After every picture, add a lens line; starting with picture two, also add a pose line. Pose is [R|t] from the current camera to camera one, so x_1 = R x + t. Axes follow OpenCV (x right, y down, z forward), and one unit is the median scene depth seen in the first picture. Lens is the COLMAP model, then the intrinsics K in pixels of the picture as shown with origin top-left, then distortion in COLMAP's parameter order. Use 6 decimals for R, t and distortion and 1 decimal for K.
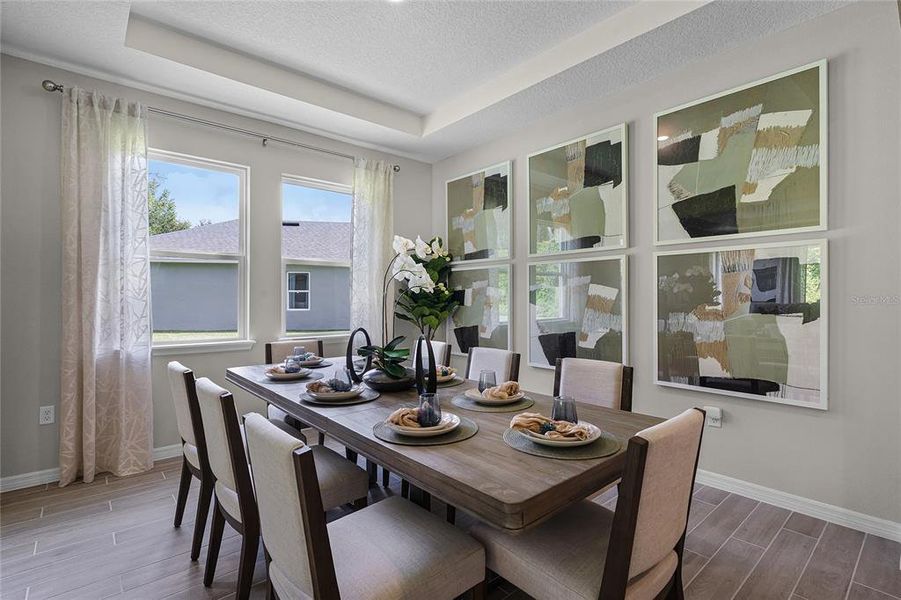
lens RADIAL K [[427.2, 0, 447.9], [0, 427.2, 296.6], [0, 0, 1]] dist [-0.001949, -0.000509]
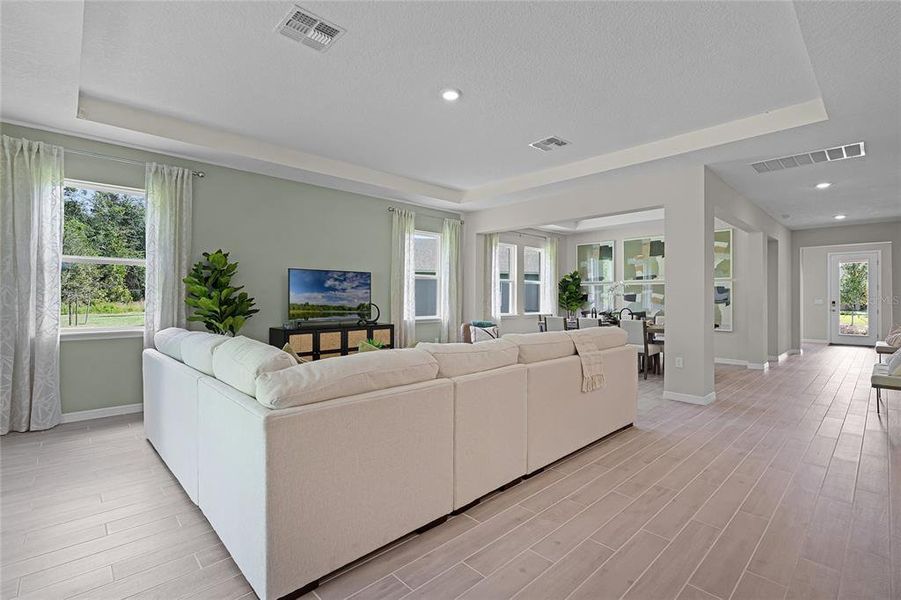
lens RADIAL K [[408.5, 0, 450.3], [0, 408.5, 293.2], [0, 0, 1]] dist [-0.002428, -0.000194]
pose [[0.998990, 0.004254, 0.044736, -1.067046], [-0.004030, 0.999979, -0.005095, -0.010876], [-0.044757, 0.004910, 0.998986, -1.526669]]
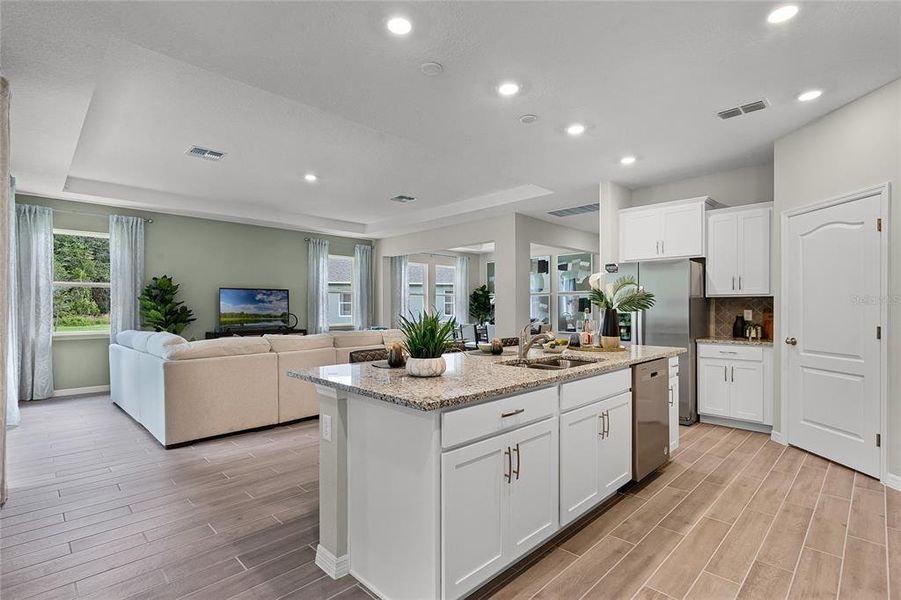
lens RADIAL K [[427.2, 0, 449.1], [0, 427.2, 306.5], [0, 0, 1]] dist [-0.001949, -0.000509]
pose [[0.997562, -0.003009, 0.069718, -0.585913], [0.002838, 0.999993, 0.002555, -0.016695], [-0.069726, -0.002351, 0.997563, -2.217044]]
